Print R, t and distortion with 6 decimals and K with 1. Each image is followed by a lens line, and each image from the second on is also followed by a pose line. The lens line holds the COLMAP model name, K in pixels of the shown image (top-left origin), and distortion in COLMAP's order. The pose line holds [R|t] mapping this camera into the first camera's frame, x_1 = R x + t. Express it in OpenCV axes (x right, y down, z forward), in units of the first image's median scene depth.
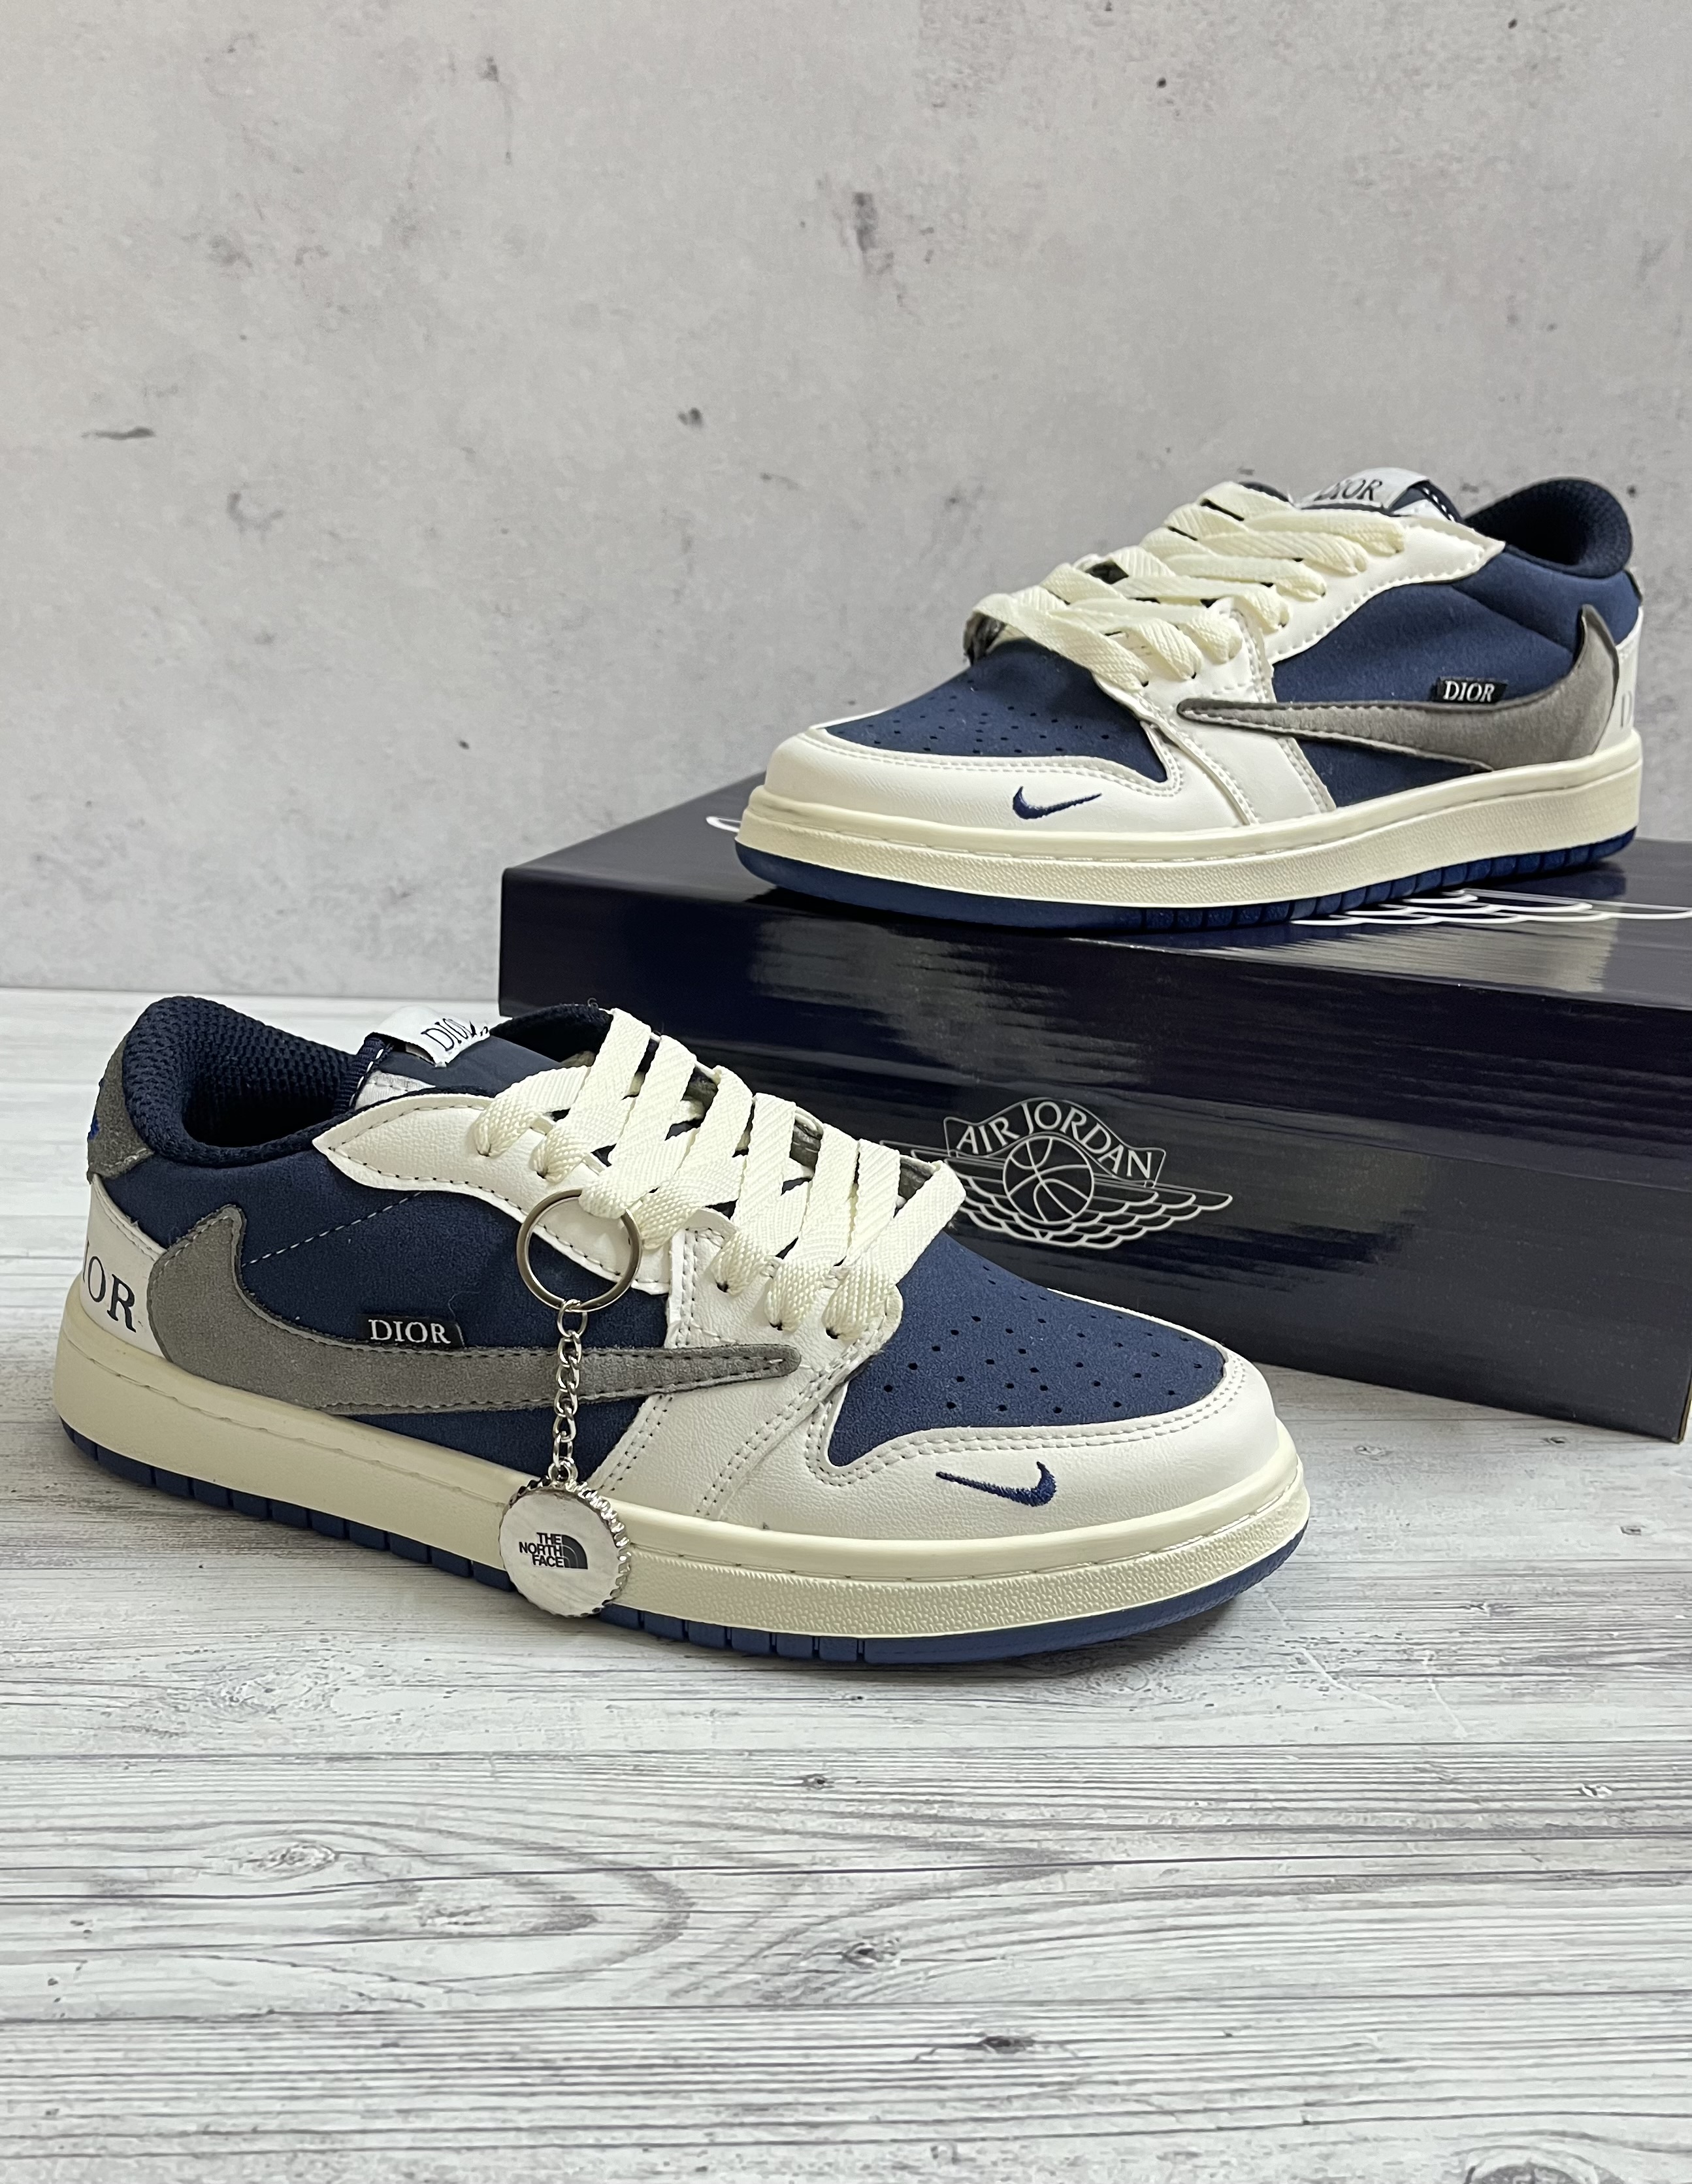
lens RADIAL K [[2029.5, 0, 726.2], [0, 2029.5, 1163.2], [0, 0, 1]] dist [0.026759, -0.010701]
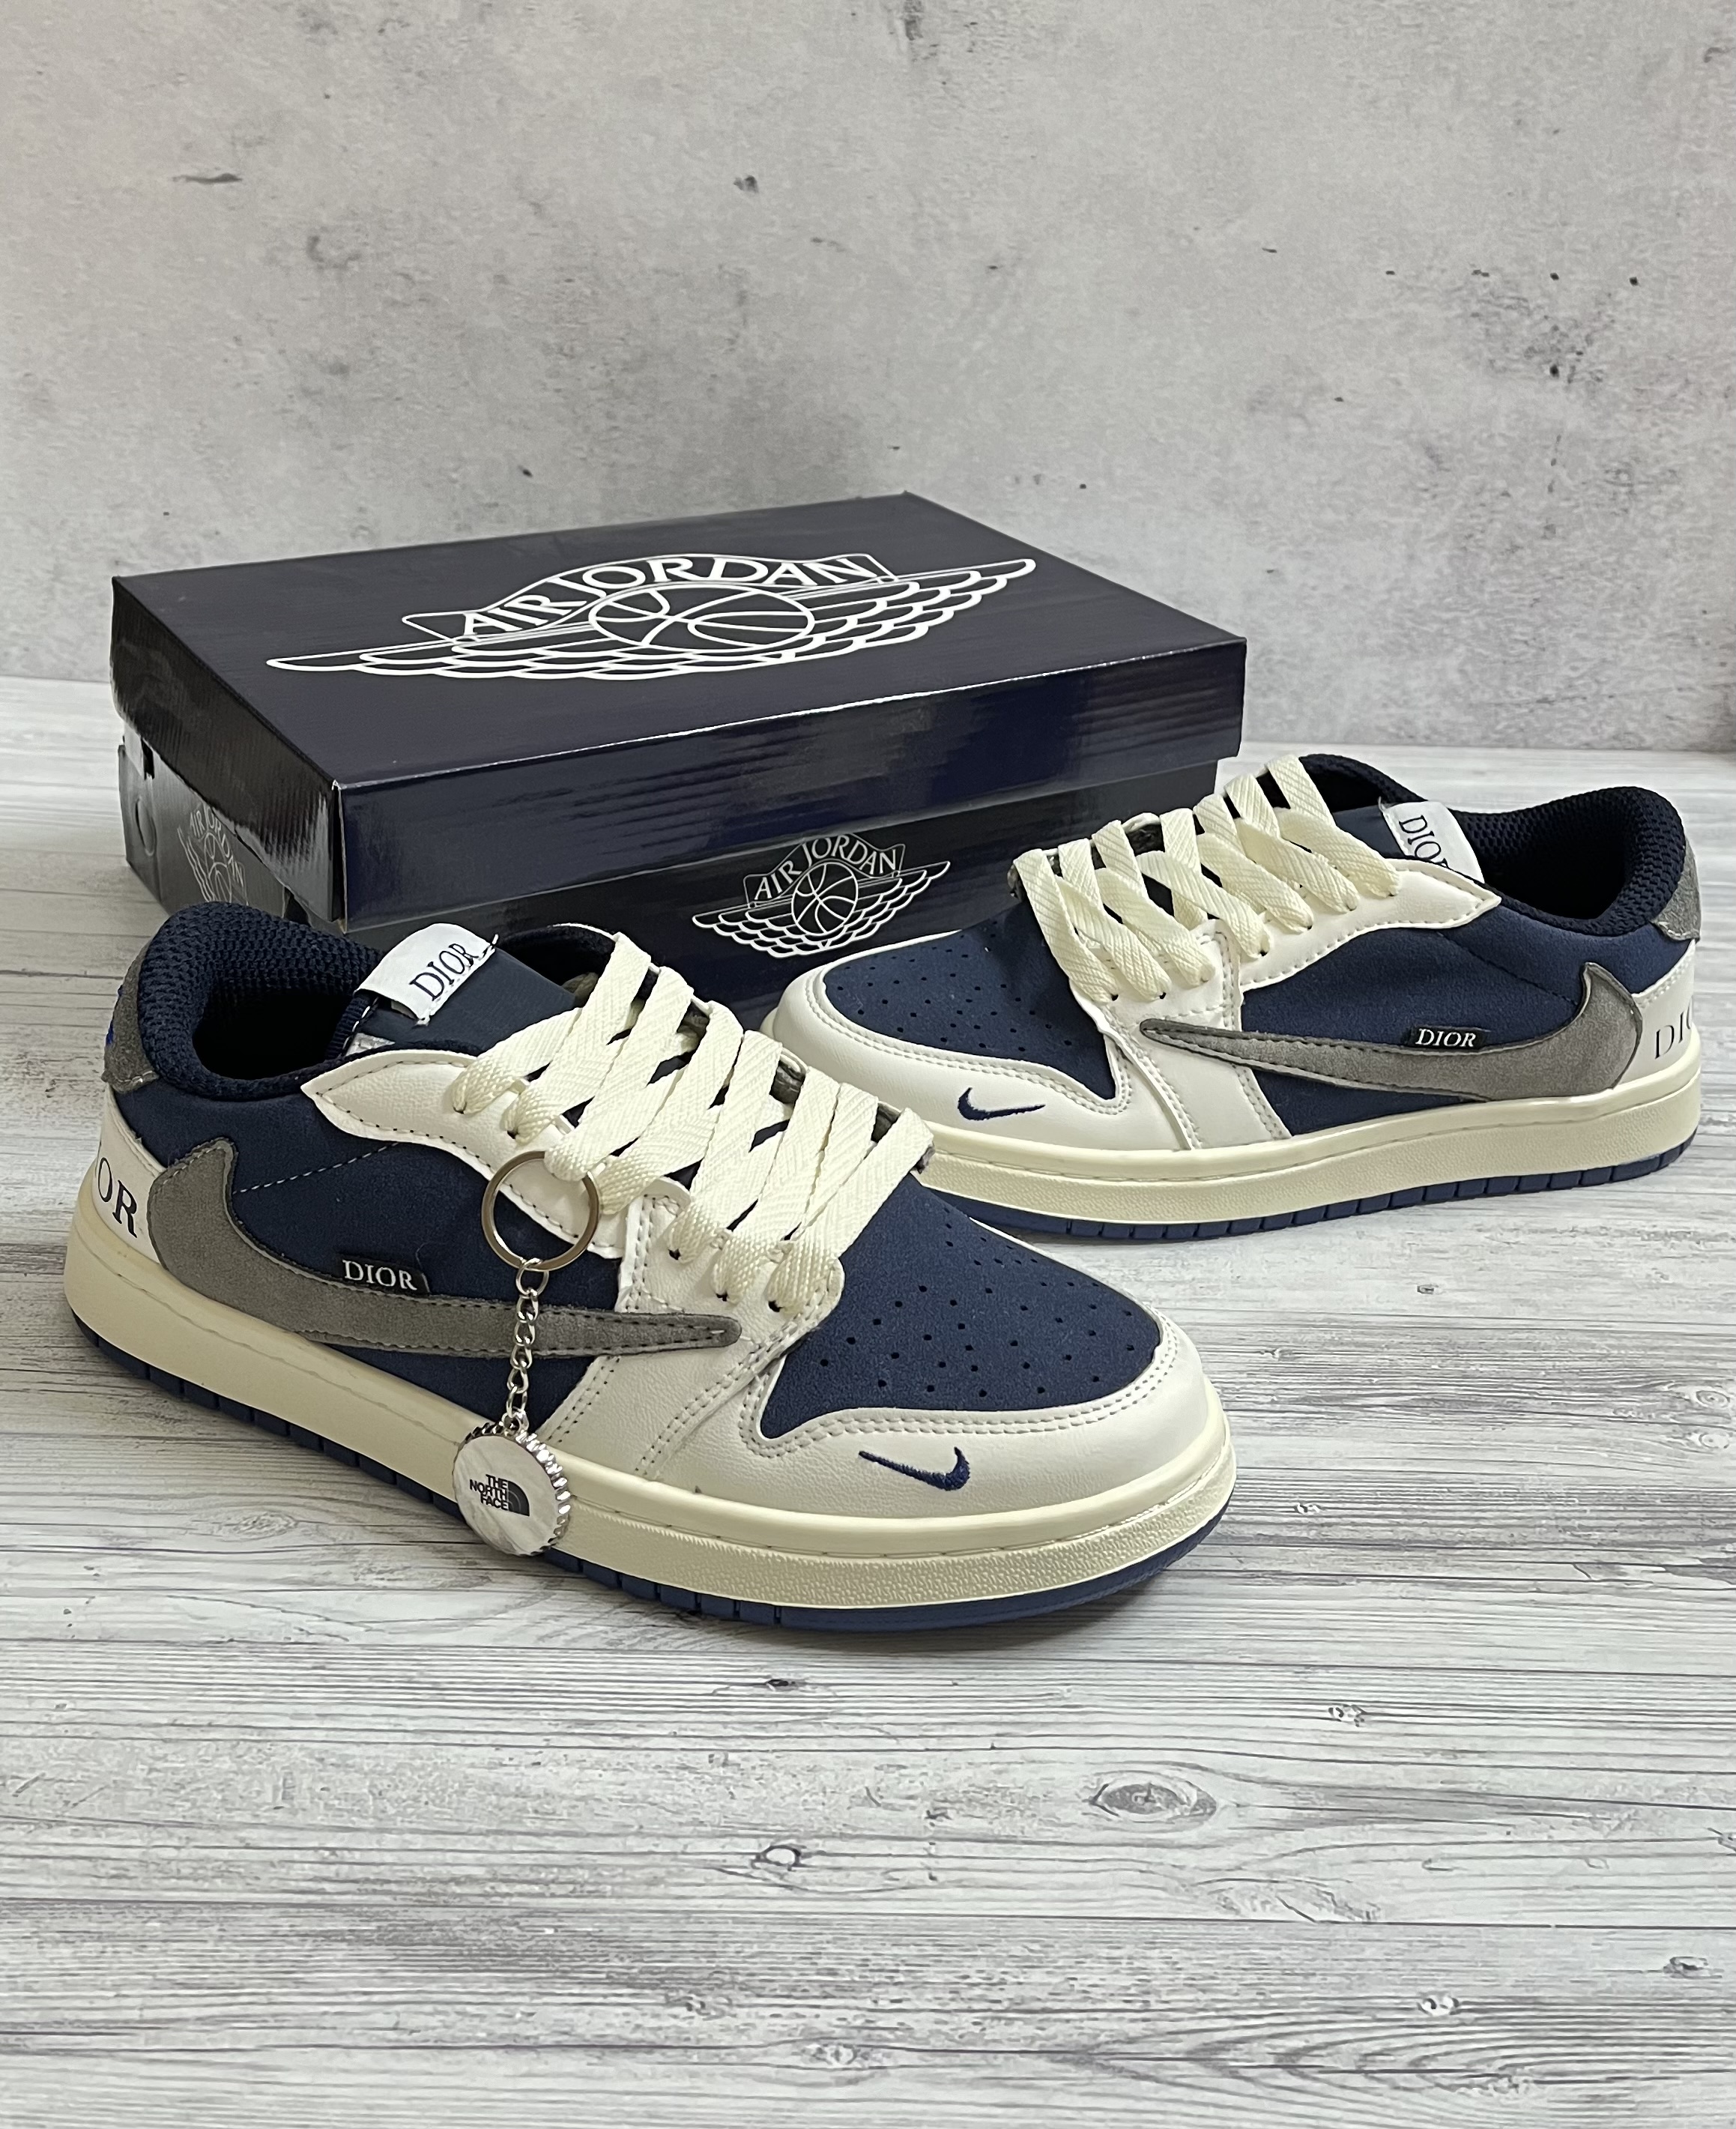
lens RADIAL K [[2307.0, 0, 914.9], [0, 2307.0, 743.1], [0, 0, 1]] dist [0.040669, -0.016805]
pose [[0.999204, 0.039766, 0.003022, 0.177888], [-0.039754, 0.999202, -0.003745, -0.164063], [-0.003168, 0.003622, 0.999988, -0.474078]]
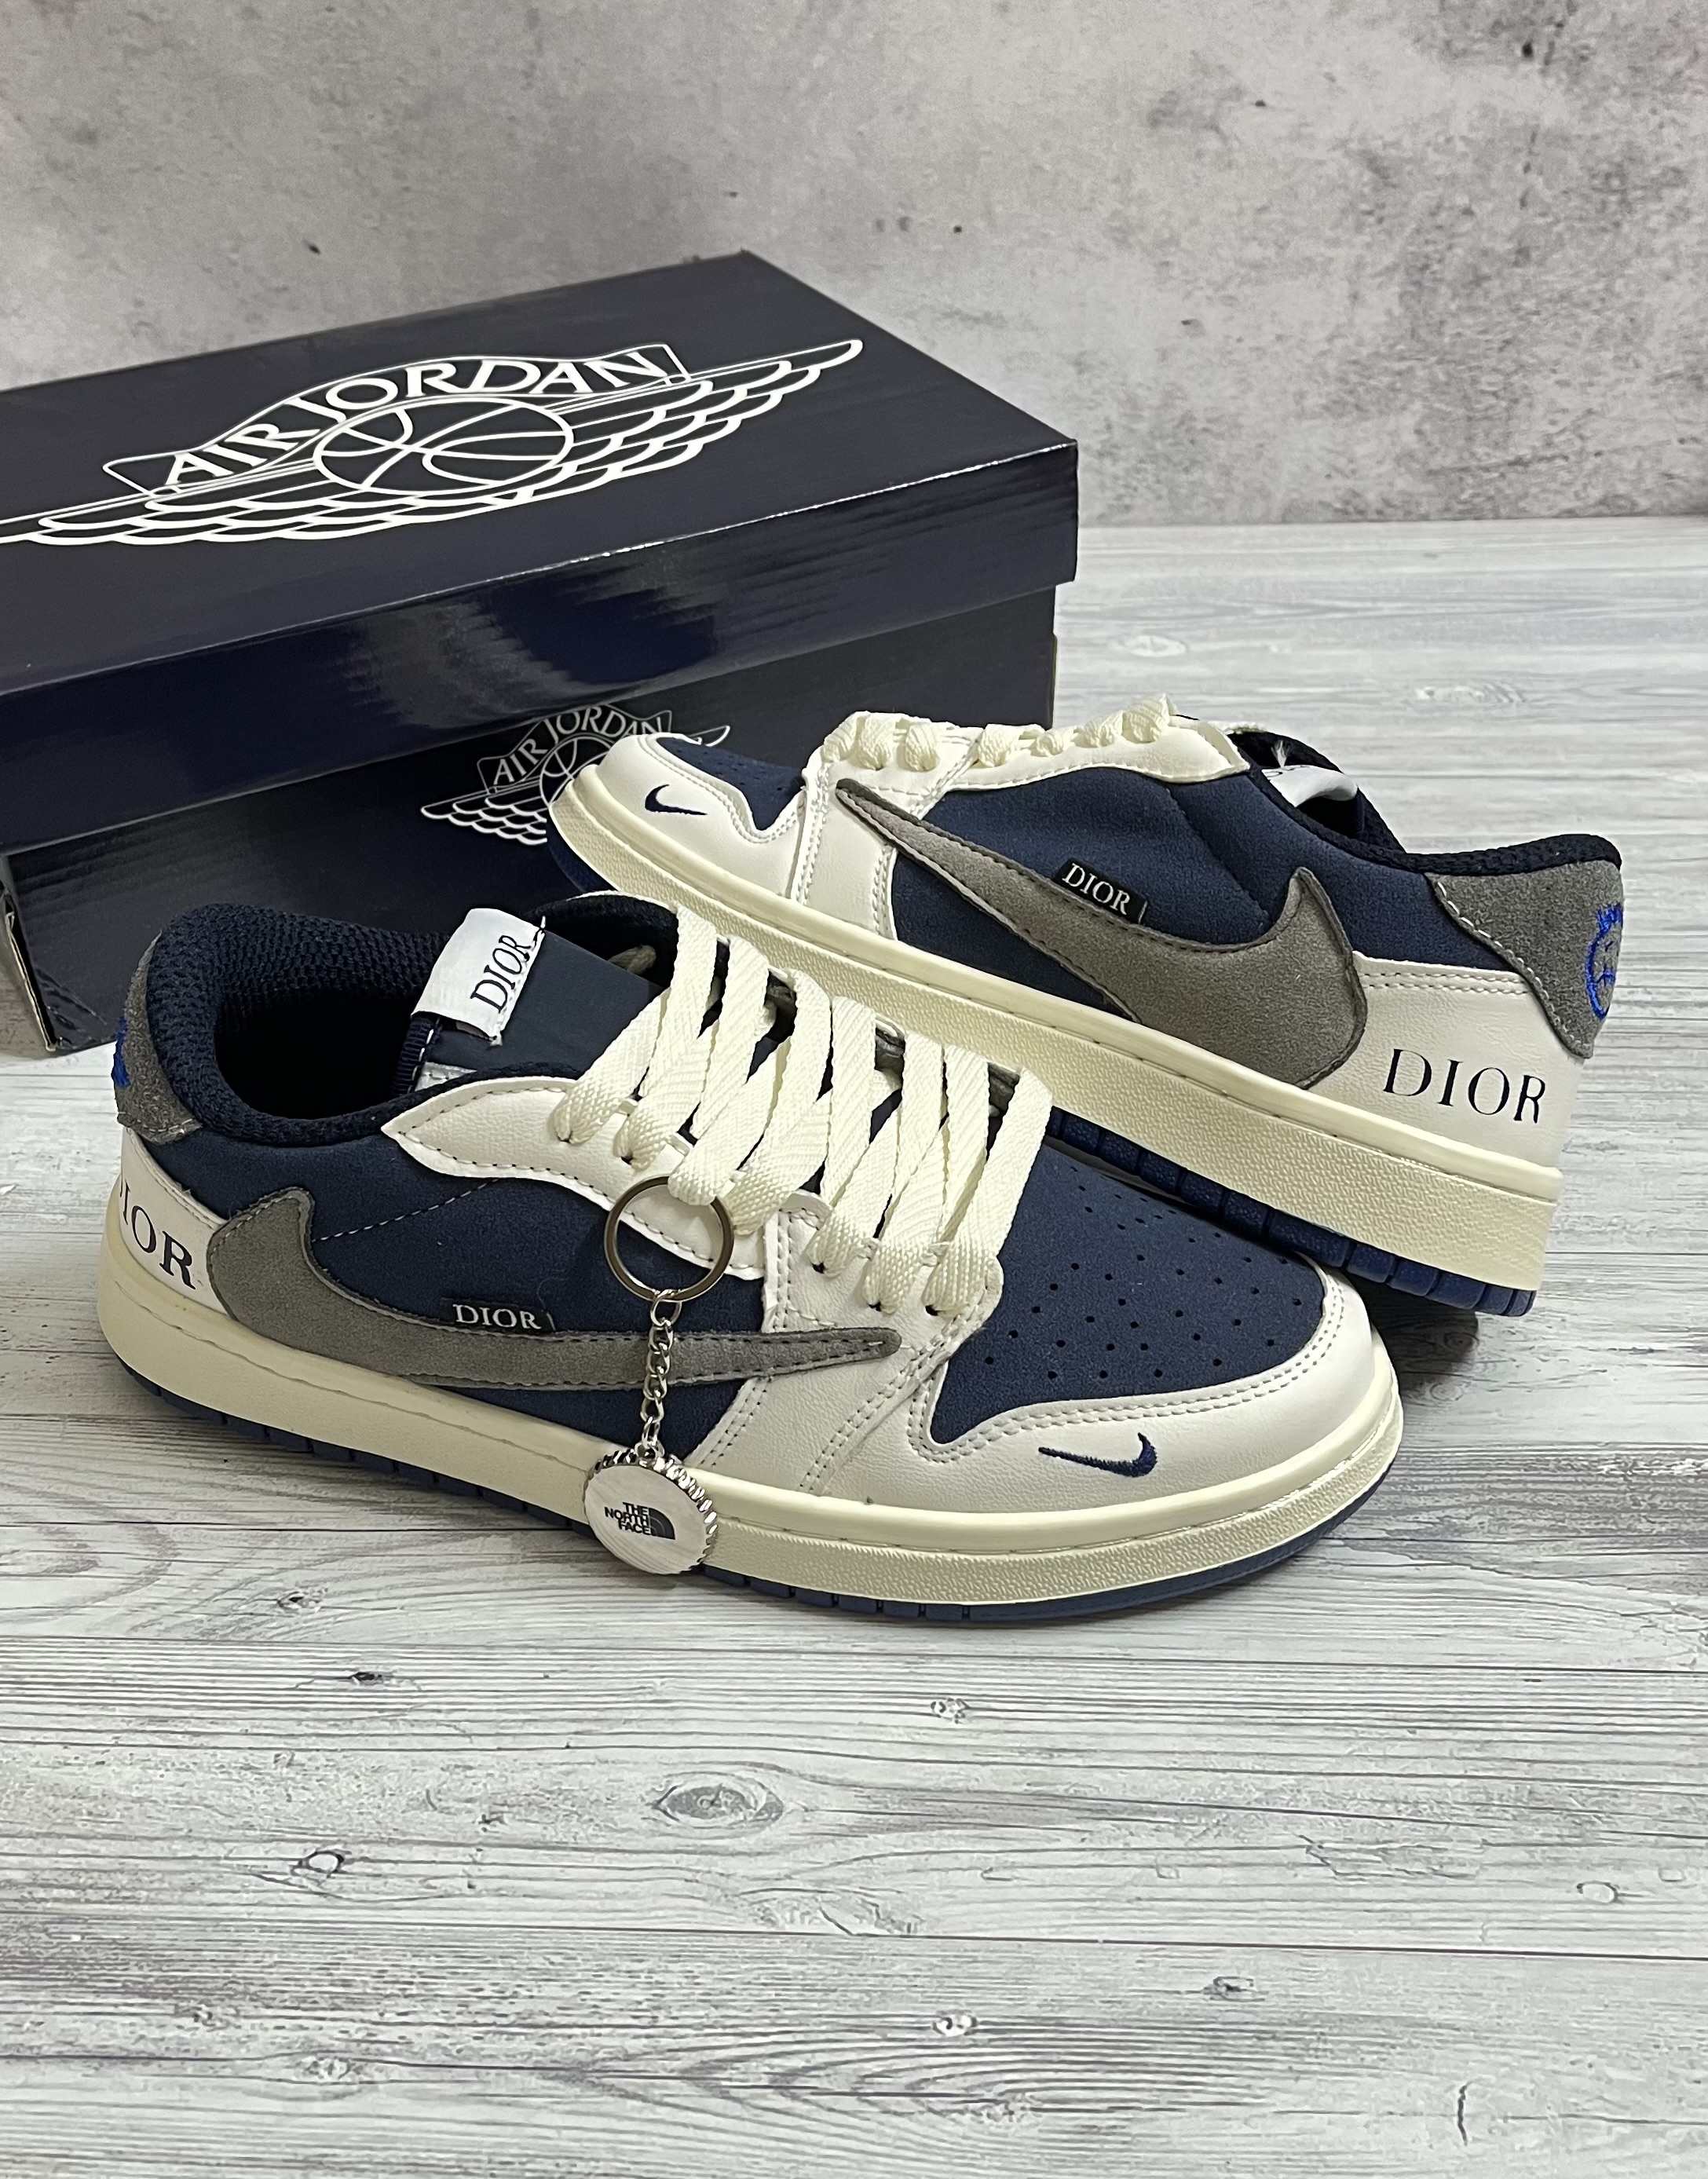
lens RADIAL K [[2421.5, 0, 842.6], [0, 2421.5, 1107.9], [0, 0, 1]] dist [0.004281, 0.054290]
pose [[0.995317, 0.023849, -0.093672, 0.526986], [0.002535, 0.962311, 0.271941, -0.308843], [0.096628, -0.270905, 0.957744, -0.321561]]
